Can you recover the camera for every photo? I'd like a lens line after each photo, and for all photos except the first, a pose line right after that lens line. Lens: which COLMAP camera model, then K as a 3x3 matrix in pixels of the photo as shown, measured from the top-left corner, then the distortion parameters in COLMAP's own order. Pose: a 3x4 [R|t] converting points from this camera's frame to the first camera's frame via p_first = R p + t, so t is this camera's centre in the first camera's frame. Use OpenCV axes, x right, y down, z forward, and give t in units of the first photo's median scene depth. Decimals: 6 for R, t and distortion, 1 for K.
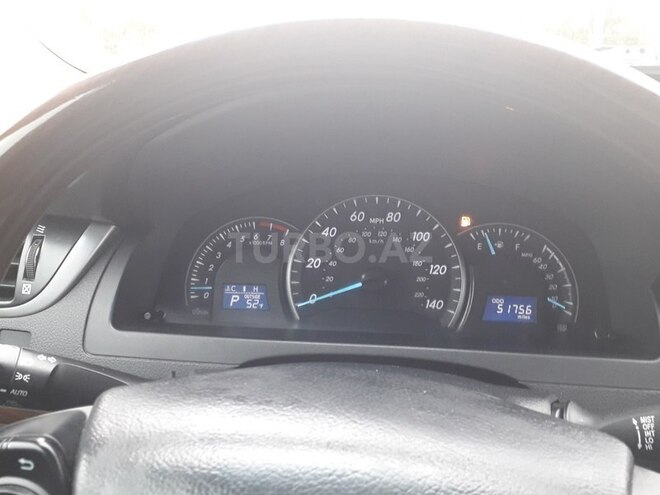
lens RADIAL K [[676.5, 0, 330.0], [0, 676.5, 247.5], [0, 0, 1]] dist [0.119375, -0.256808]
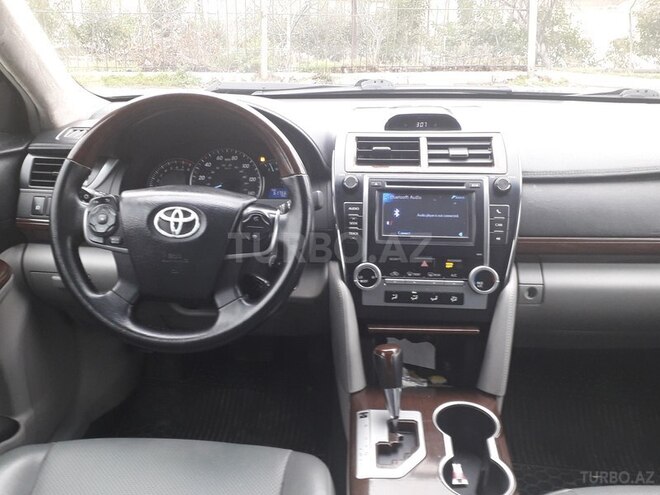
lens RADIAL K [[676.5, 0, 330.0], [0, 676.5, 247.5], [0, 0, 1]] dist [0.119375, -0.256808]
pose [[0.995433, -0.014024, 0.094426, 0.201834], [0.012384, 0.999762, 0.017934, 0.237351], [-0.094655, -0.016683, 0.995370, -1.466936]]
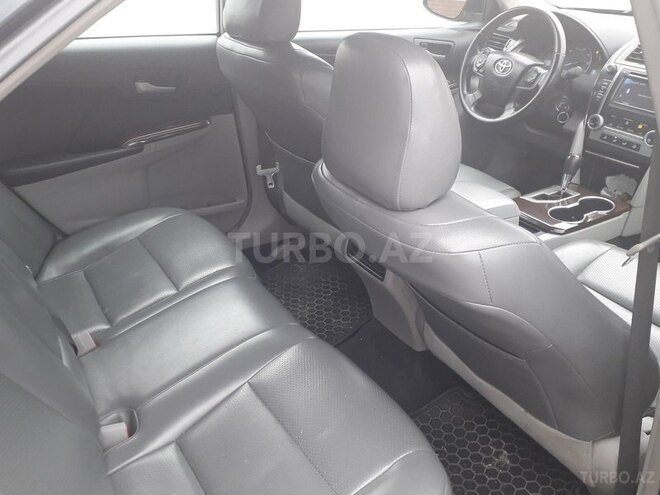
lens RADIAL K [[676.5, 0, 330.0], [0, 676.5, 247.5], [0, 0, 1]] dist [0.119375, -0.256808]
pose [[0.641204, 0.354965, -0.680336, 2.421871], [-0.254283, 0.934776, 0.248062, 0.450503], [0.724015, 0.013940, 0.689643, -3.060598]]
